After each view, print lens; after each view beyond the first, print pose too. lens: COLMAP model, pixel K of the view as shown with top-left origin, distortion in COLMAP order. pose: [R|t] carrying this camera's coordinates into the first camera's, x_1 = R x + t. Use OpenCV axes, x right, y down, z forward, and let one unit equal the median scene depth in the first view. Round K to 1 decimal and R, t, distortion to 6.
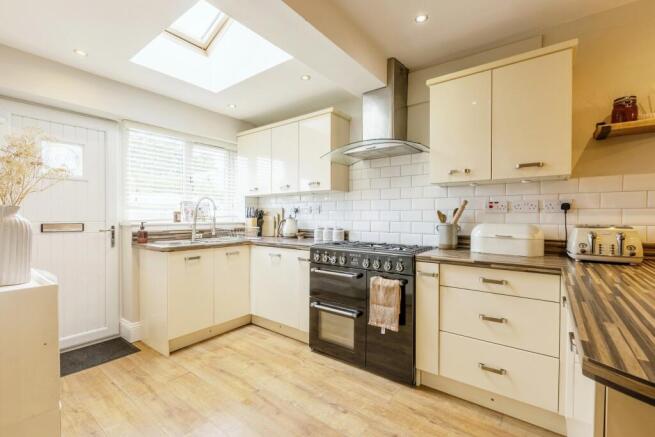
lens RADIAL K [[293.0, 0, 325.1], [0, 293.0, 216.7], [0, 0, 1]] dist [0.001808, -0.000290]
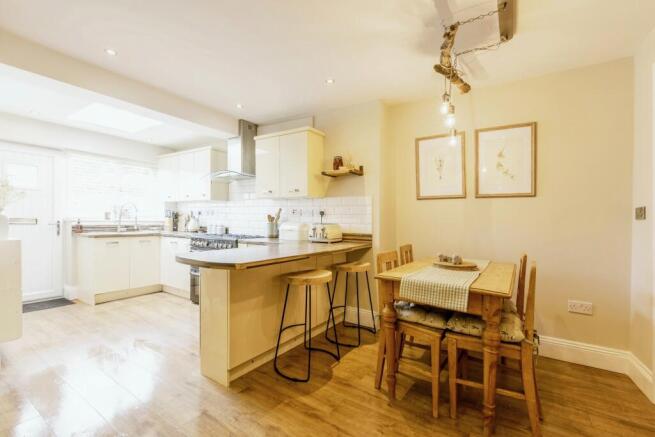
lens RADIAL K [[293.0, 0, 322.4], [0, 293.0, 222.0], [0, 0, 1]] dist [0.001808, -0.000290]
pose [[0.997583, 0.015591, 0.067708, 0.483019], [-0.016046, 0.999852, 0.006179, 0.005797], [-0.067601, -0.007250, 0.997686, -0.541748]]
